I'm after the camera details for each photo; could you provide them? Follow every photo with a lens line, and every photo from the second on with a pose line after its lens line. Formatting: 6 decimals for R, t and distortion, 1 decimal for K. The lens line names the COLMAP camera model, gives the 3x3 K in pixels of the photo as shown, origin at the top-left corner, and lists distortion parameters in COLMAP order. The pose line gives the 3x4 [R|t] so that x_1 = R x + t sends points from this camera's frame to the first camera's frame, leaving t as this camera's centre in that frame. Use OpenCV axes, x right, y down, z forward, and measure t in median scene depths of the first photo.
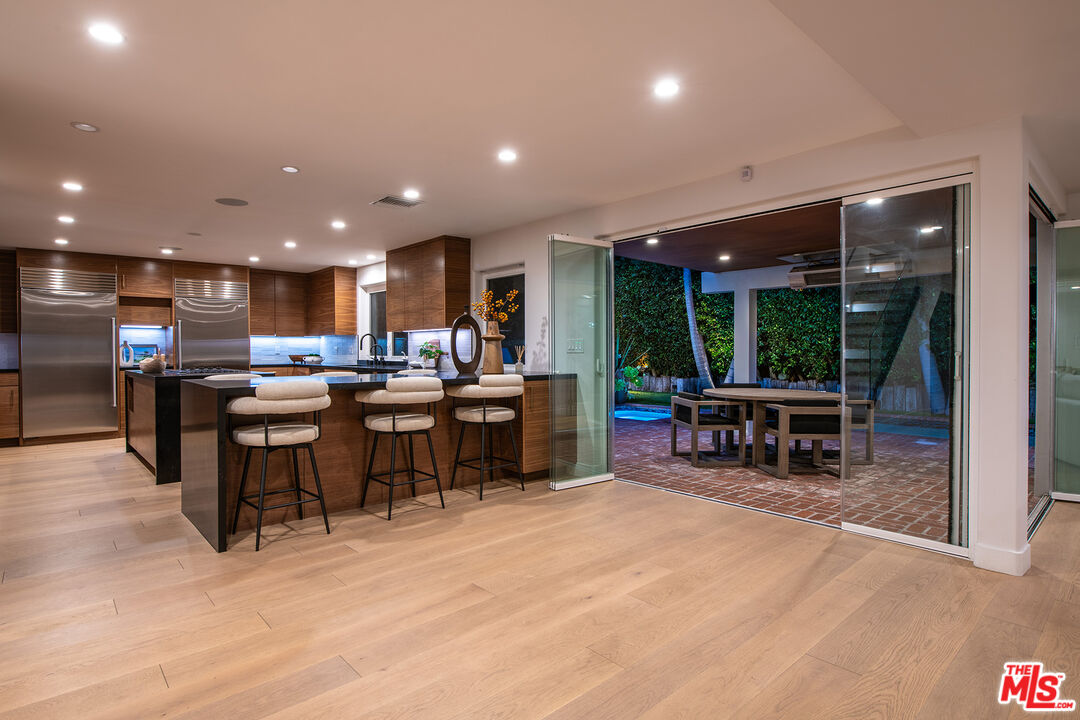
lens RADIAL K [[555.0, 0, 540.1], [0, 555.0, 359.0], [0, 0, 1]] dist [-0.000990, -0.000103]
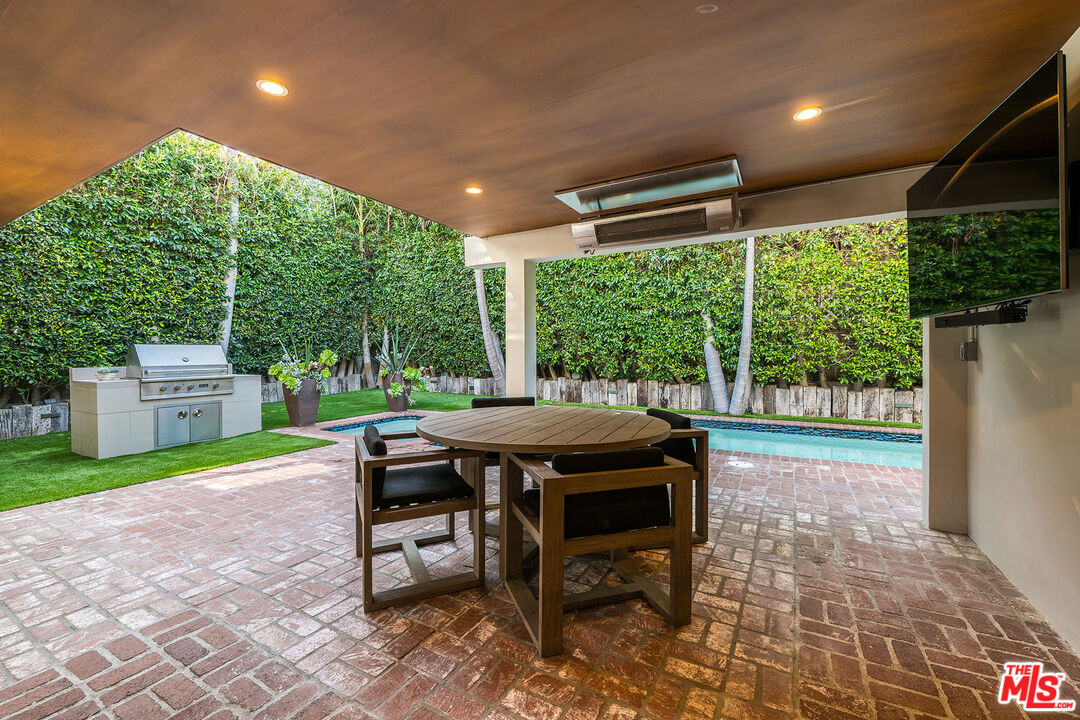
lens RADIAL K [[435.3, 0, 544.4], [0, 435.3, 352.9], [0, 0, 1]] dist [-0.007275, -0.000540]
pose [[0.948436, -0.011539, 0.316759, 0.141770], [0.012553, 0.999921, -0.001161, -0.007729], [-0.316720, 0.005077, 0.948505, 0.293012]]
